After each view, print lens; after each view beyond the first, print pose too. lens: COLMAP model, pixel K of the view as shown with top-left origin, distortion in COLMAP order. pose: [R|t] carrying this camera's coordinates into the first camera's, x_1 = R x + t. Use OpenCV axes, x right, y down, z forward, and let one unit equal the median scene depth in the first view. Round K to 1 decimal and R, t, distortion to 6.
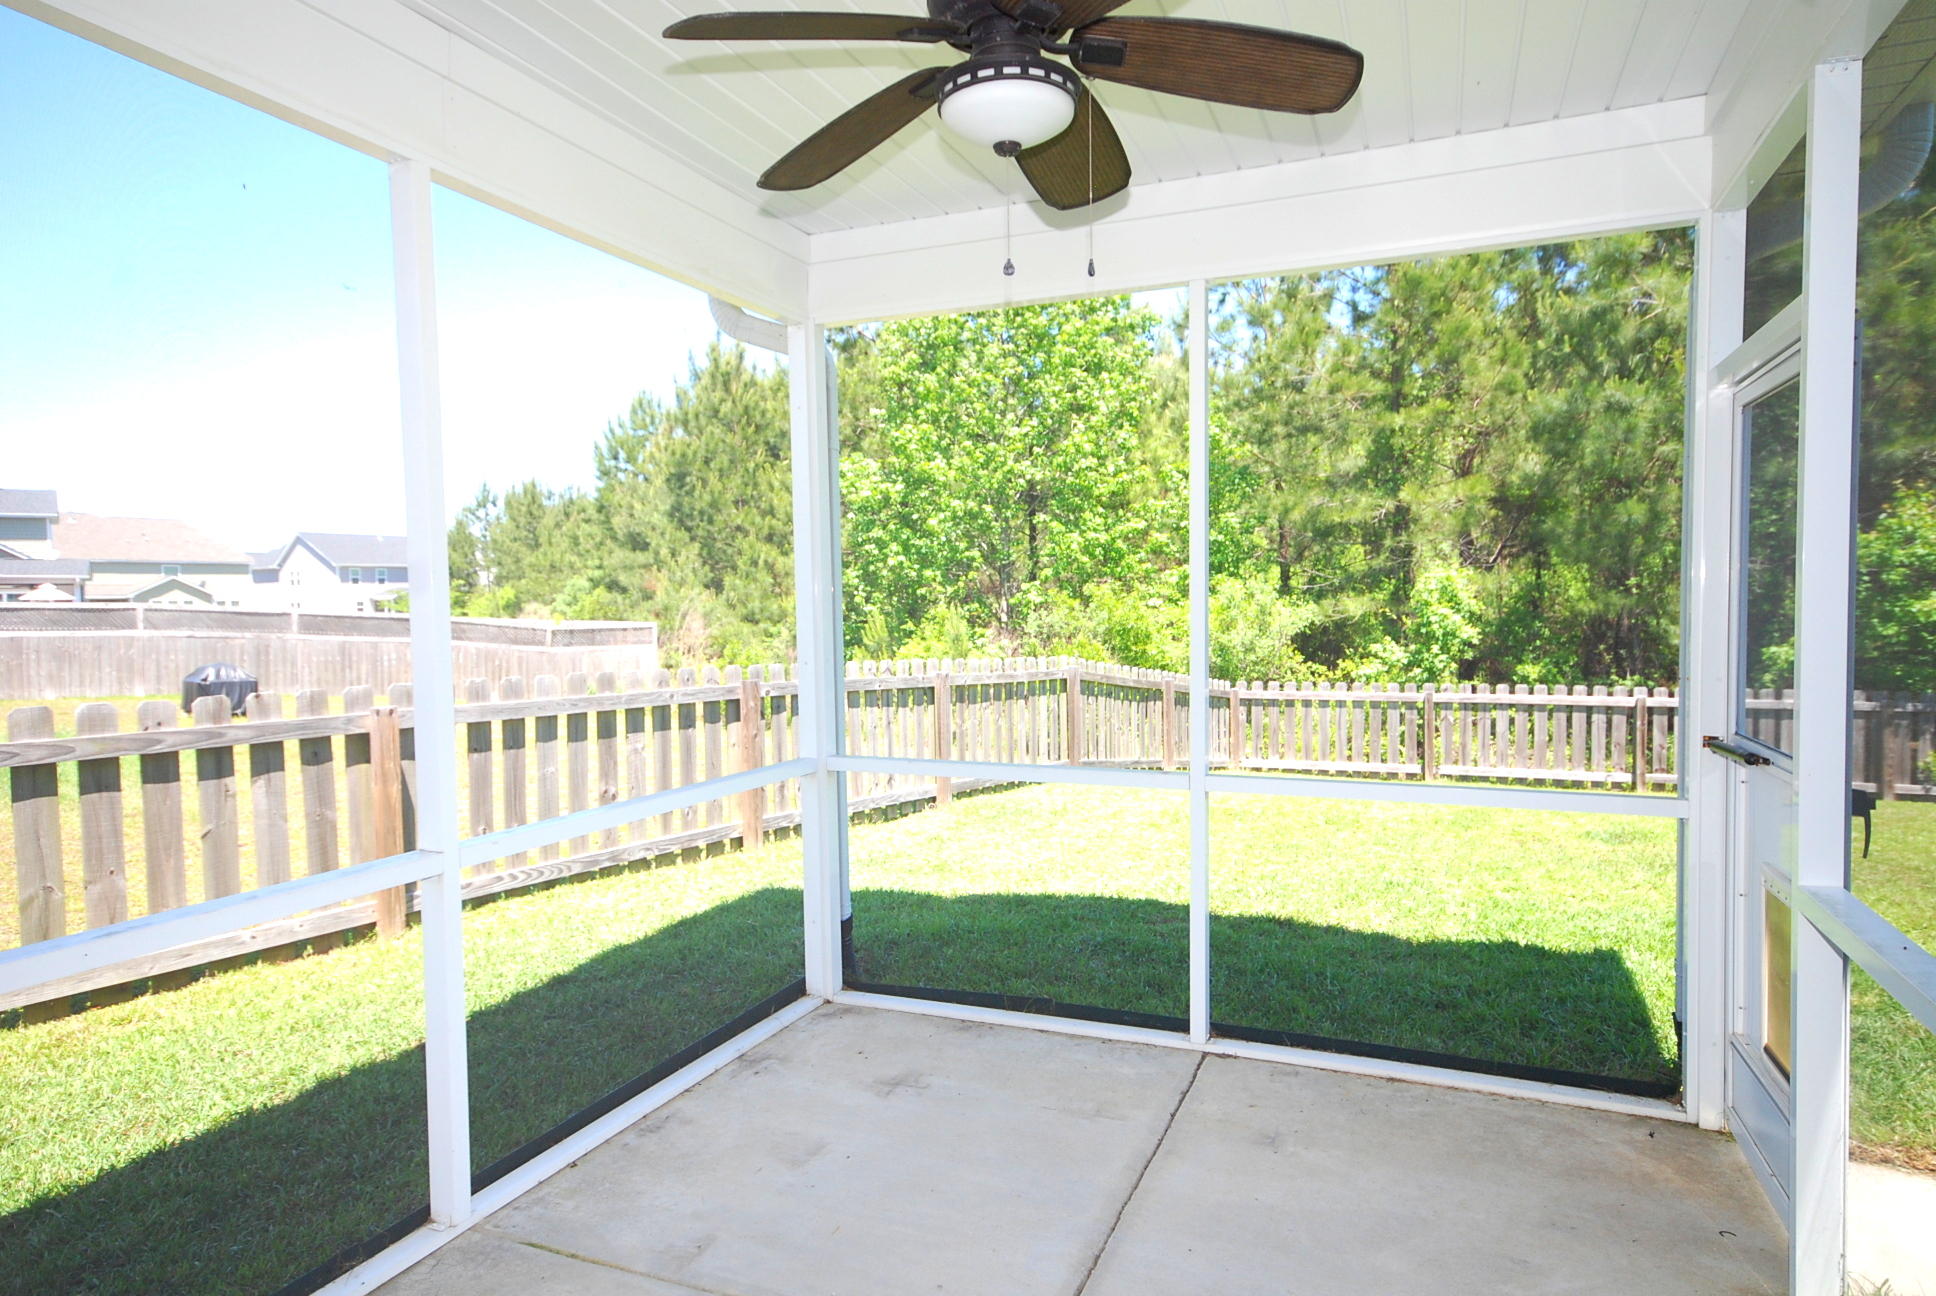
lens RADIAL K [[1165.7, 0, 968.6], [0, 1165.7, 639.4], [0, 0, 1]] dist [0.013862, 0.010002]
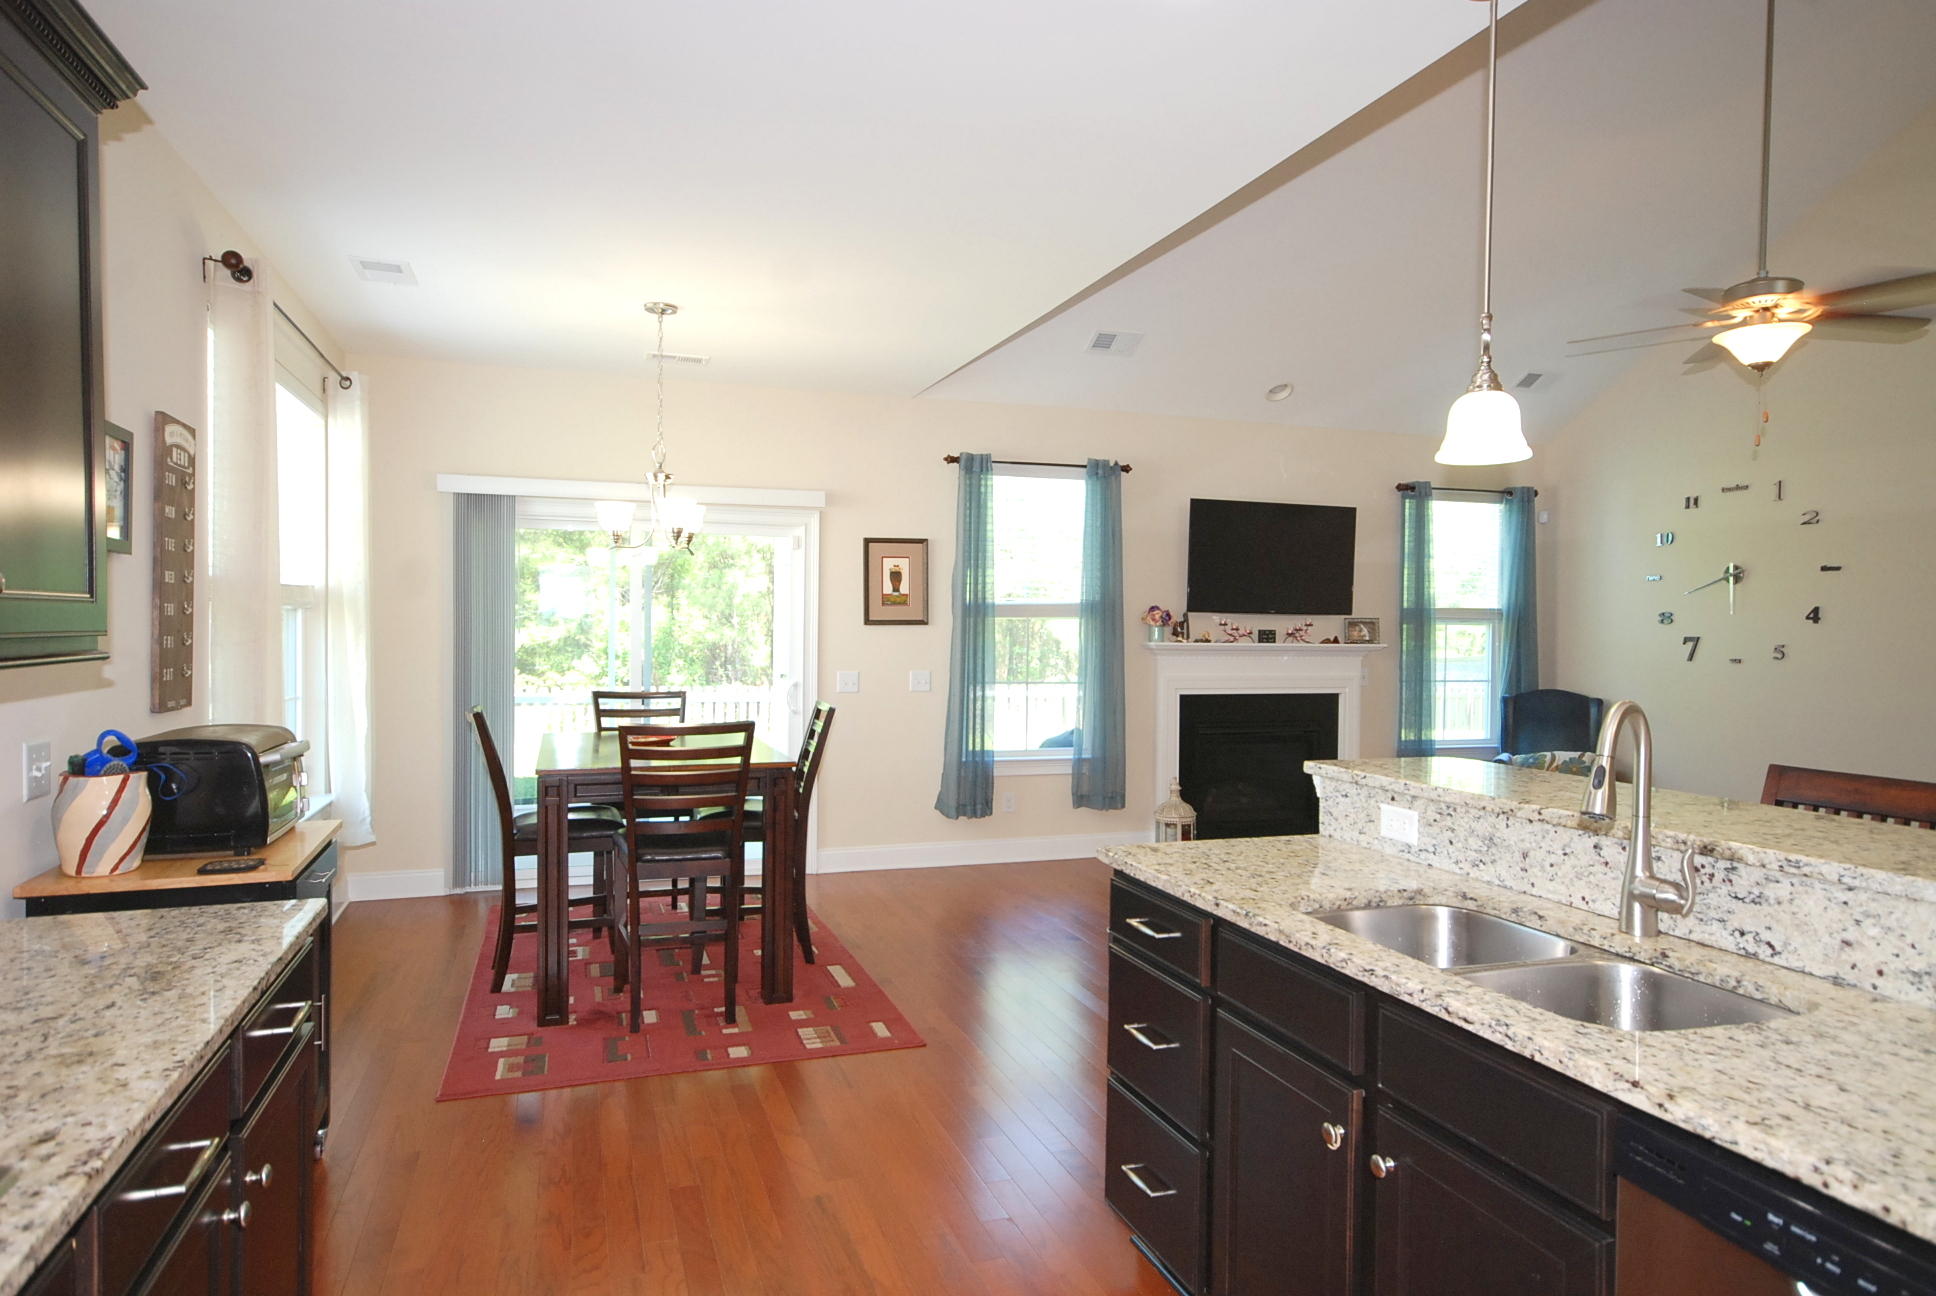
lens RADIAL K [[1165.7, 0, 965.4], [0, 1165.7, 646.3], [0, 0, 1]] dist [0.013862, 0.010002]
pose [[0.748630, 0.011513, 0.662888, -0.111636], [0.001545, 0.999816, -0.019109, 0.006992], [-0.662986, 0.015330, 0.748475, -0.173287]]
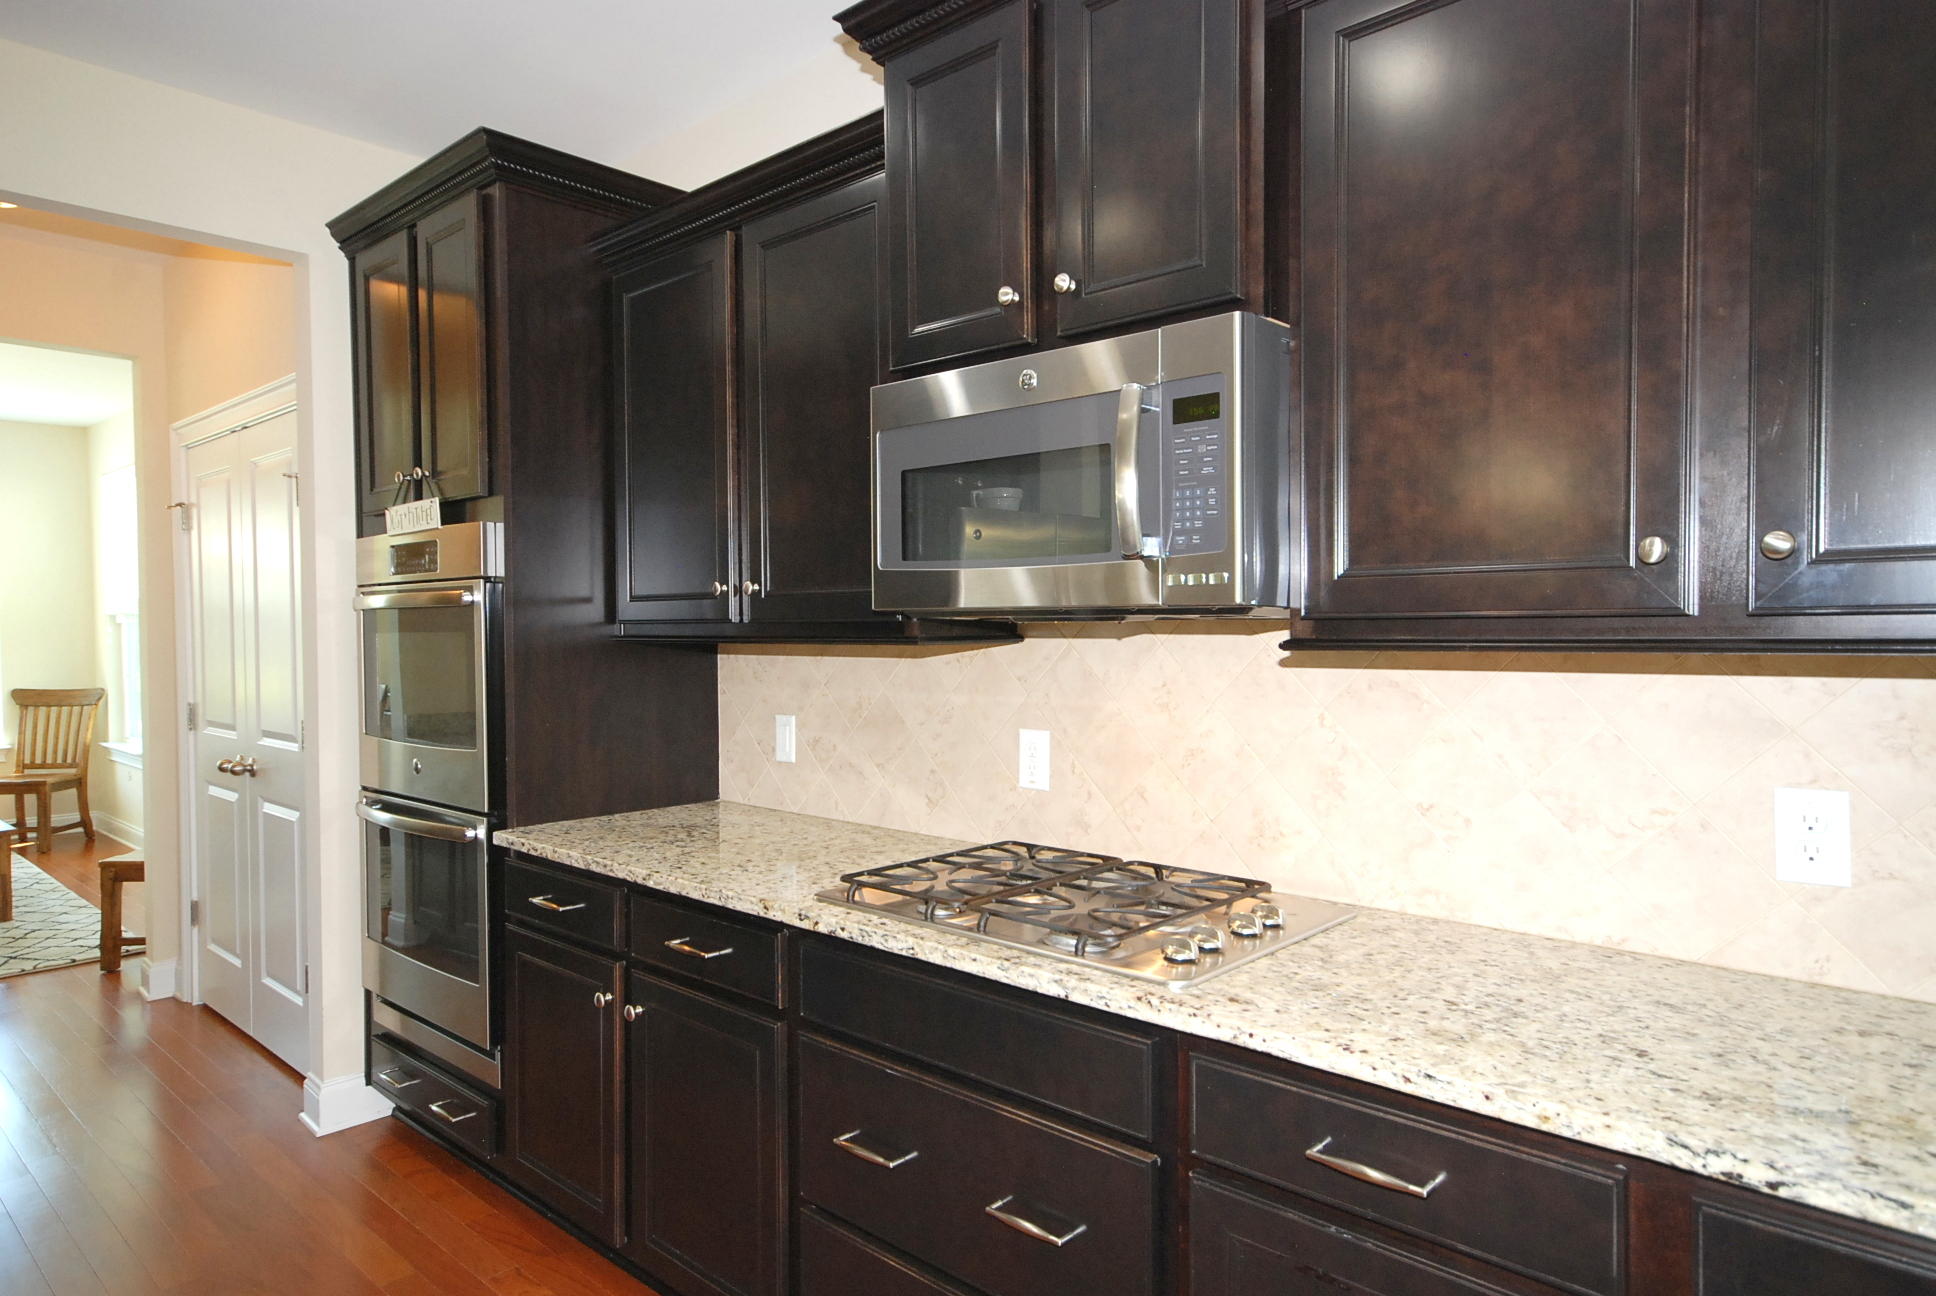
lens RADIAL K [[1165.7, 0, 971.4], [0, 1165.7, 649.9], [0, 0, 1]] dist [0.013862, 0.010002]
pose [[-0.337666, 0.038027, -0.940498, -0.062291], [-0.021618, 0.998607, 0.048138, 0.005577], [0.941018, 0.036586, -0.336373, -0.122044]]
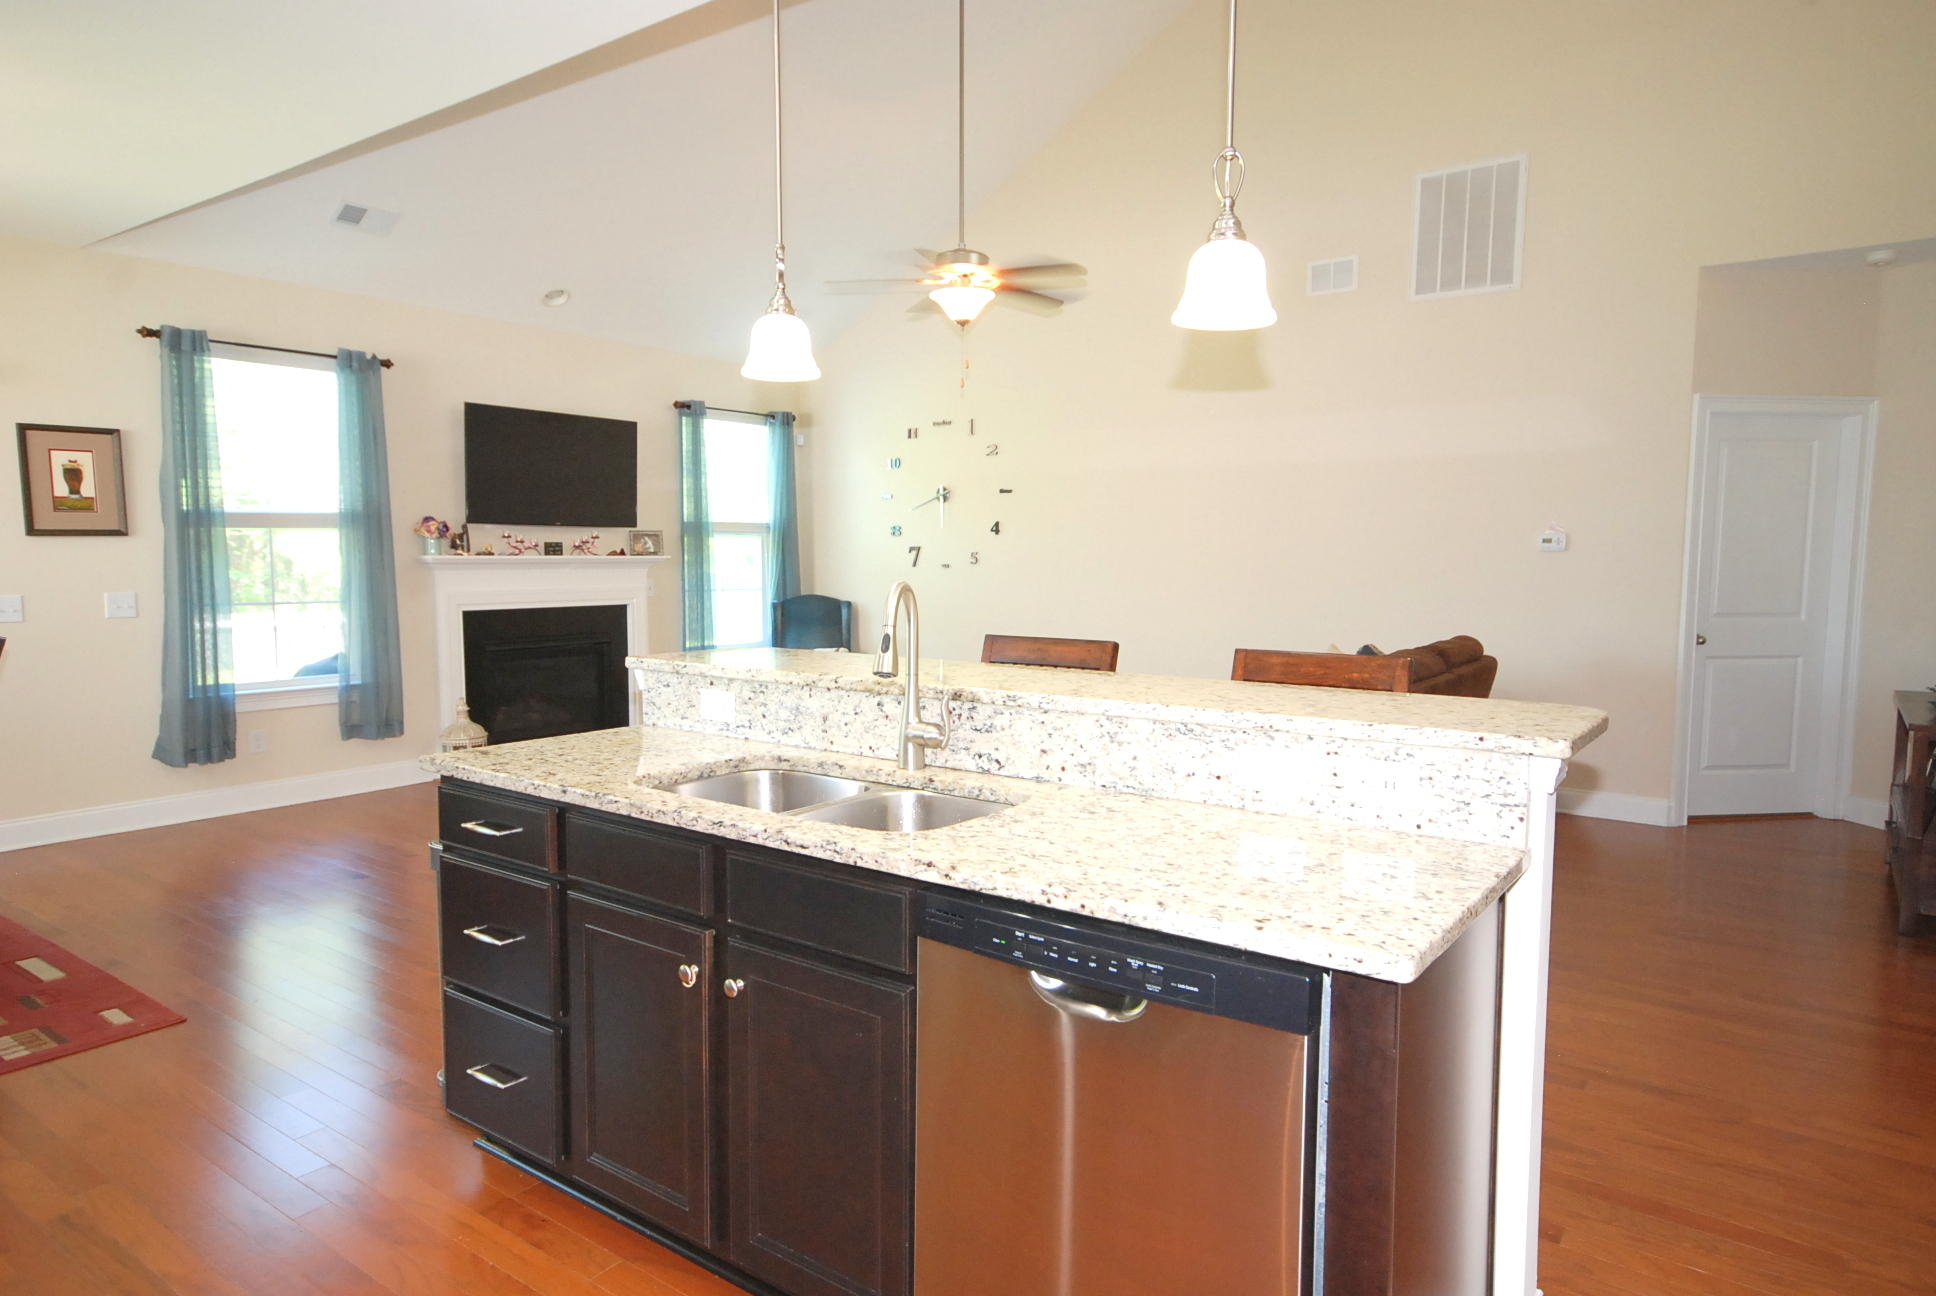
lens RADIAL K [[1165.7, 0, 965.4], [0, 1165.7, 647.0], [0, 0, 1]] dist [0.013862, 0.010002]
pose [[0.236983, -0.064225, 0.969389, -0.117250], [0.027706, 0.997853, 0.059337, 0.008568], [-0.971119, 0.012796, 0.238254, -0.172157]]
